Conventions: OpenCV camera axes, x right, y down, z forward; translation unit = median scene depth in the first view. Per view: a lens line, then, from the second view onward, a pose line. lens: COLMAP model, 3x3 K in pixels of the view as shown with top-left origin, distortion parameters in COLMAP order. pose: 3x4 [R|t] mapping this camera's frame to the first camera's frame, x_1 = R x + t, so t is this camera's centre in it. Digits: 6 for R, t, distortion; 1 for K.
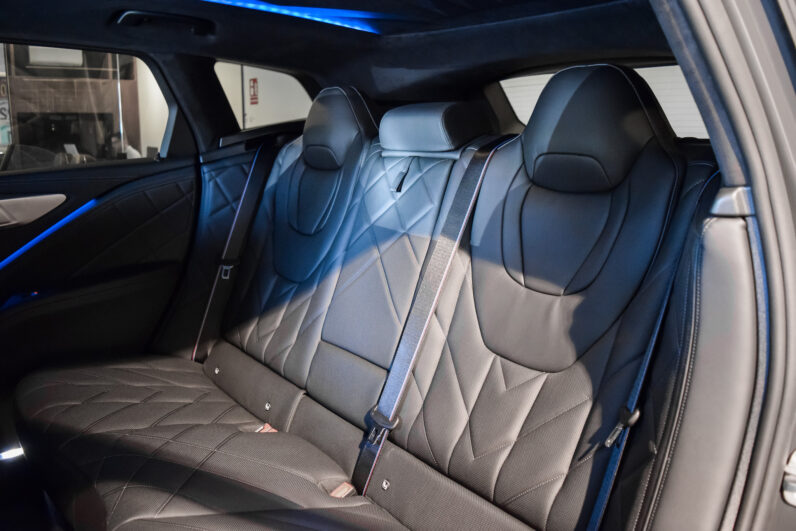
lens RADIAL K [[623.7, 0, 398.0], [0, 623.7, 265.5], [0, 0, 1]] dist [-0.101741, 0.036995]
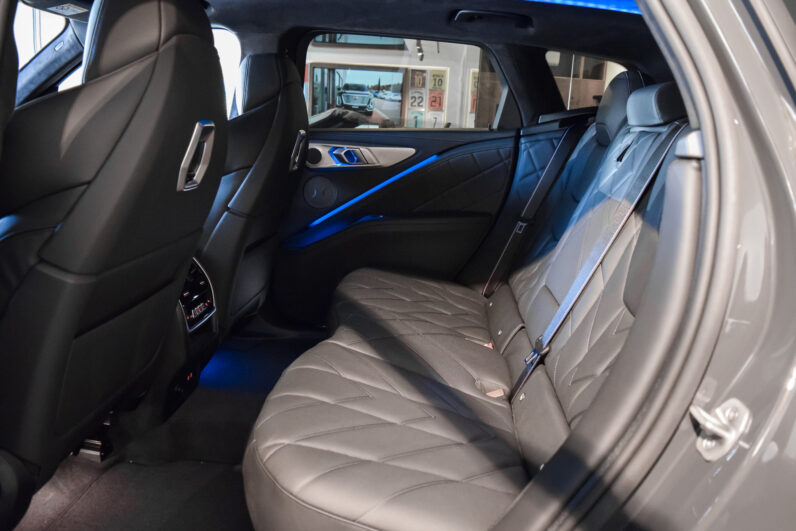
lens RADIAL K [[623.7, 0, 398.0], [0, 623.7, 265.5], [0, 0, 1]] dist [-0.101741, 0.036995]
pose [[0.735928, 0.186987, -0.650727, 0.339371], [-0.190754, 0.979436, 0.065712, 0.048687], [0.649633, 0.075769, 0.756463, -0.046591]]
